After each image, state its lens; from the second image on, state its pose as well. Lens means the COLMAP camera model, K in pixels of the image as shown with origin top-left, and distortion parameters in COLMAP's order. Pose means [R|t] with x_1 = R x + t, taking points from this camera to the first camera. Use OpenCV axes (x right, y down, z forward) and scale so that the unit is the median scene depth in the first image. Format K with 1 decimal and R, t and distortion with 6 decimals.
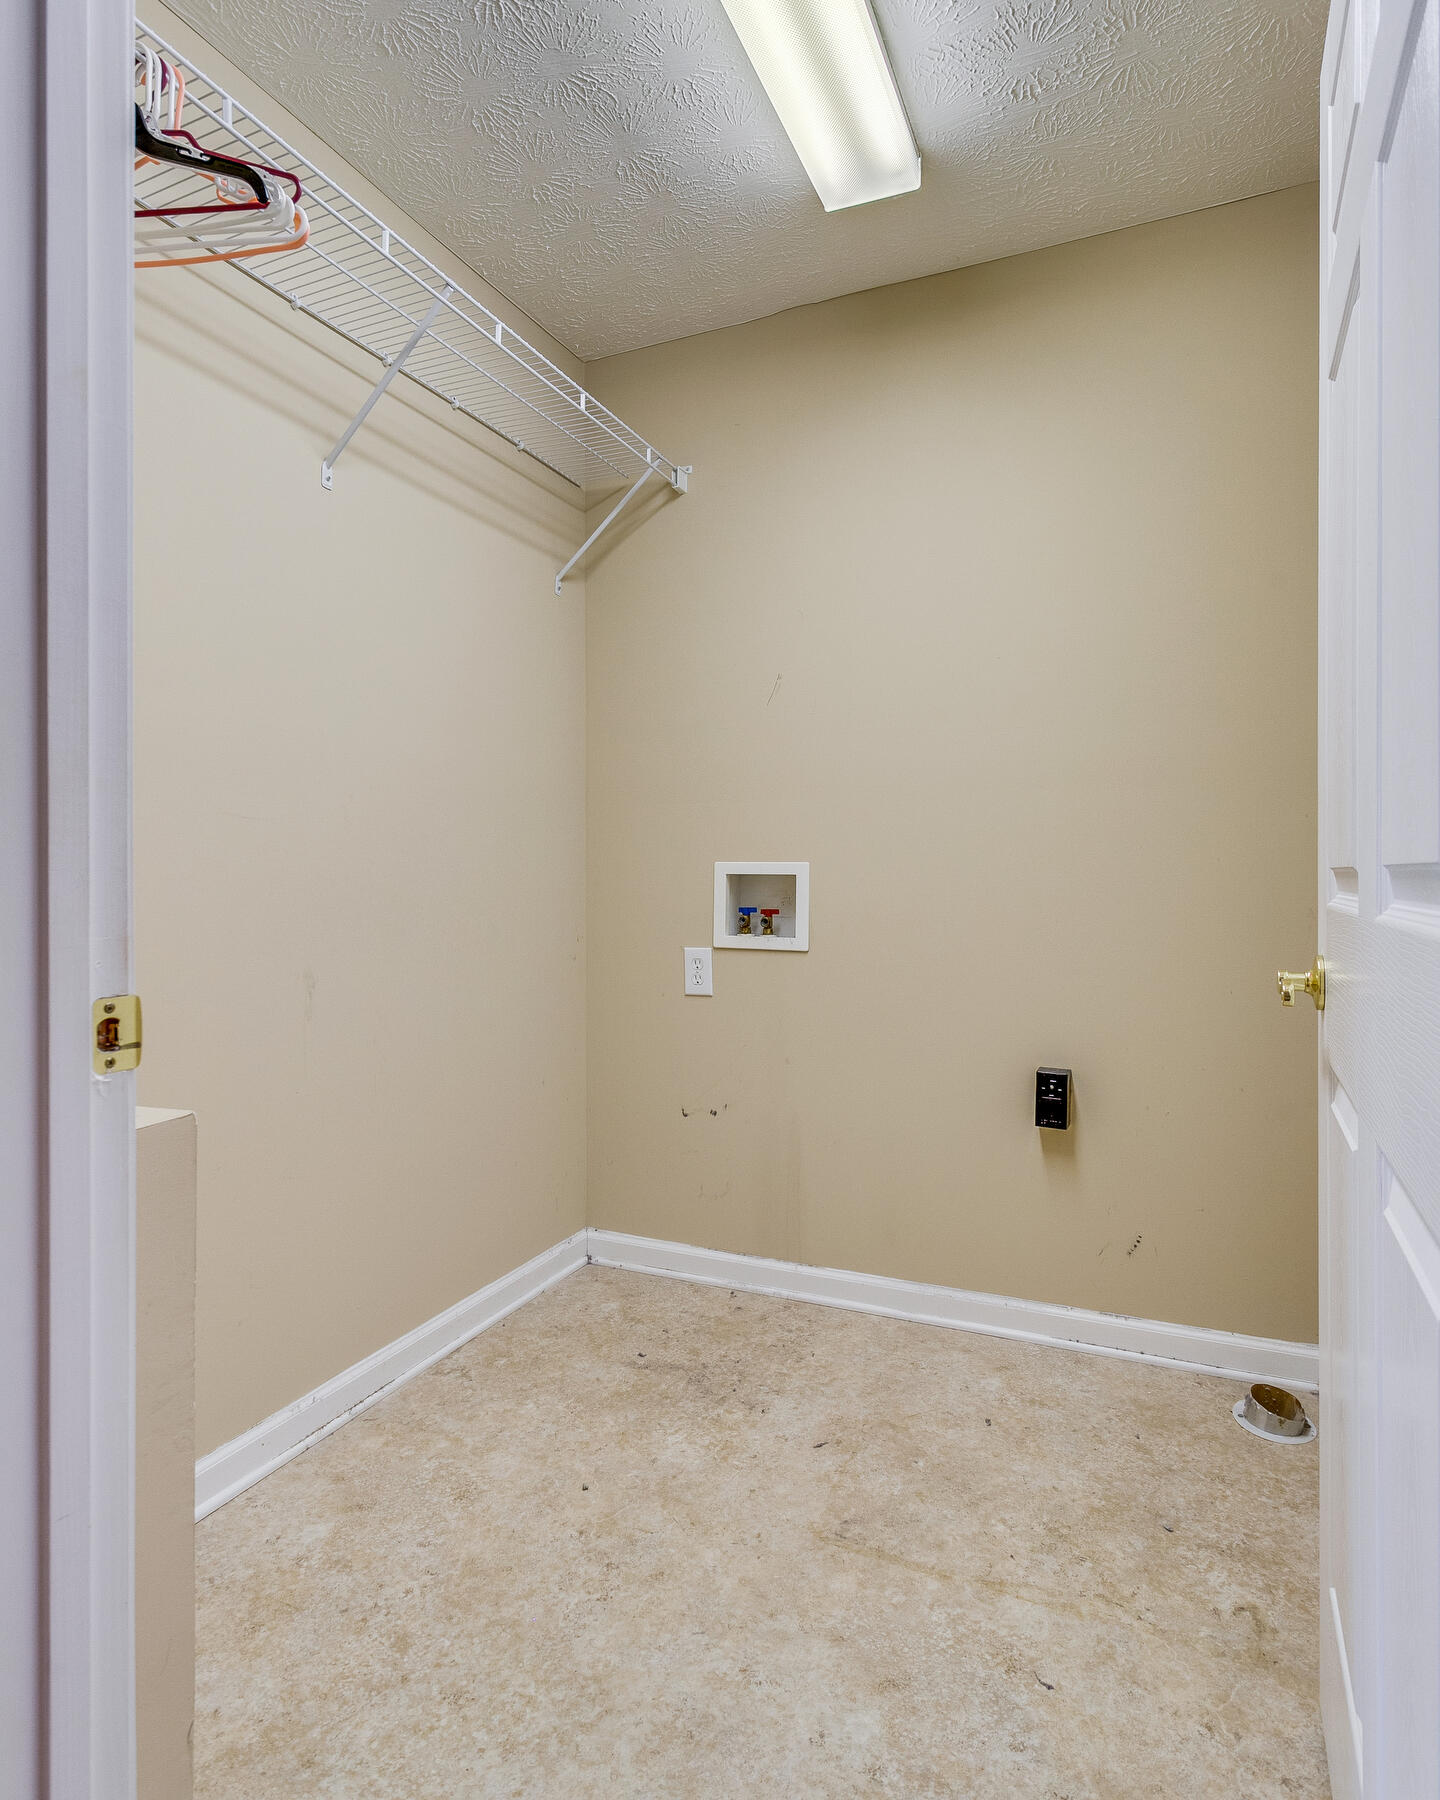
lens RADIAL K [[1016.1, 0, 720.7], [0, 1016.1, 891.3], [0, 0, 1]] dist [-0.017635, 0.000148]
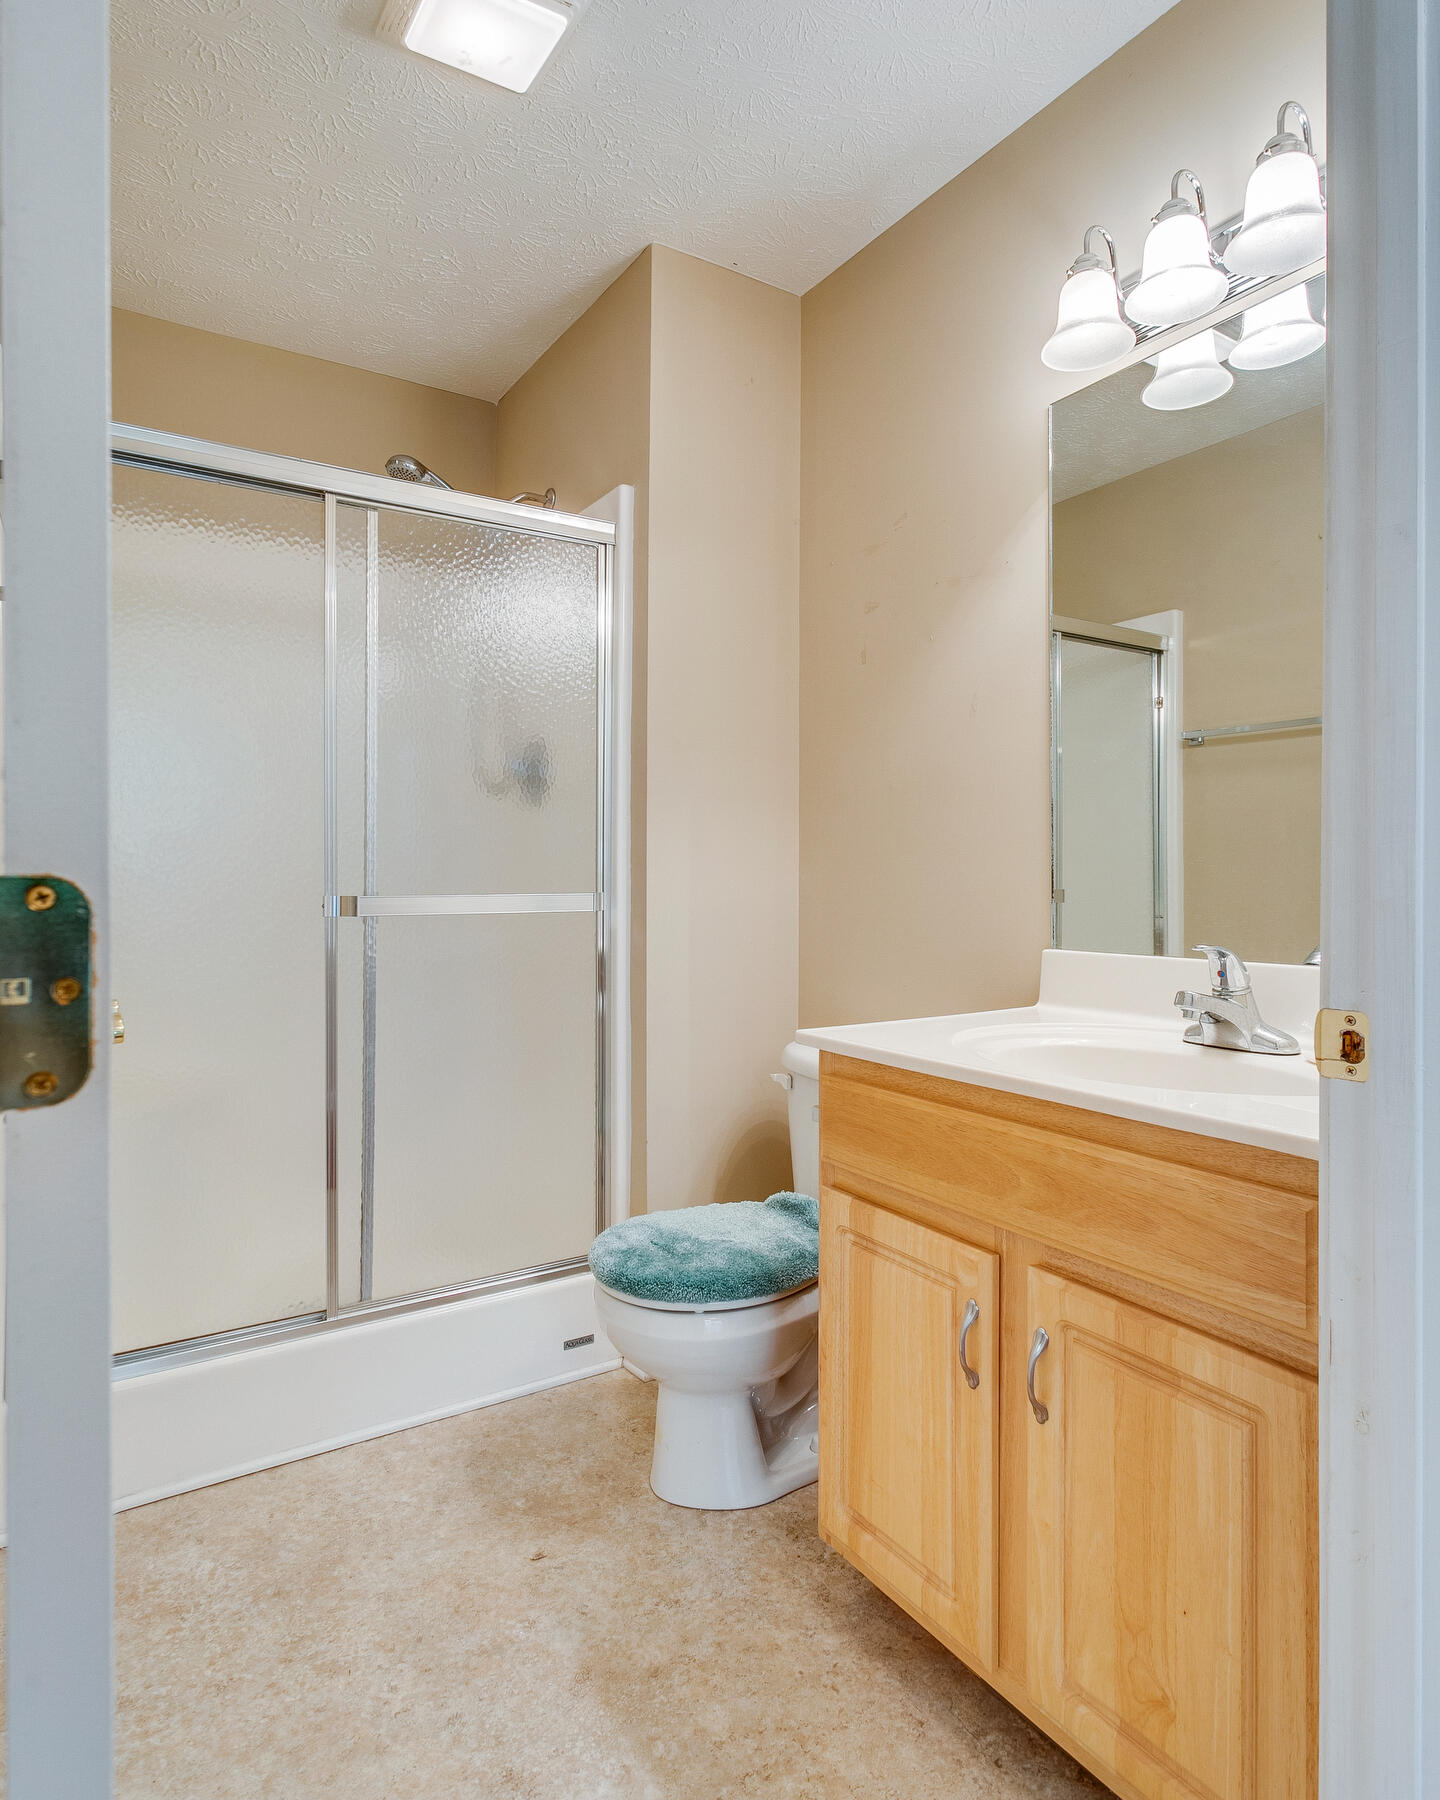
lens RADIAL K [[1016.1, 0, 714.2], [0, 1016.1, 894.4], [0, 0, 1]] dist [-0.017635, 0.000148]
pose [[-0.535034, 0.013289, -0.844726, 0.932781], [-0.010775, 0.999688, 0.022552, -0.039720], [0.844762, 0.021168, -0.534723, 1.607645]]
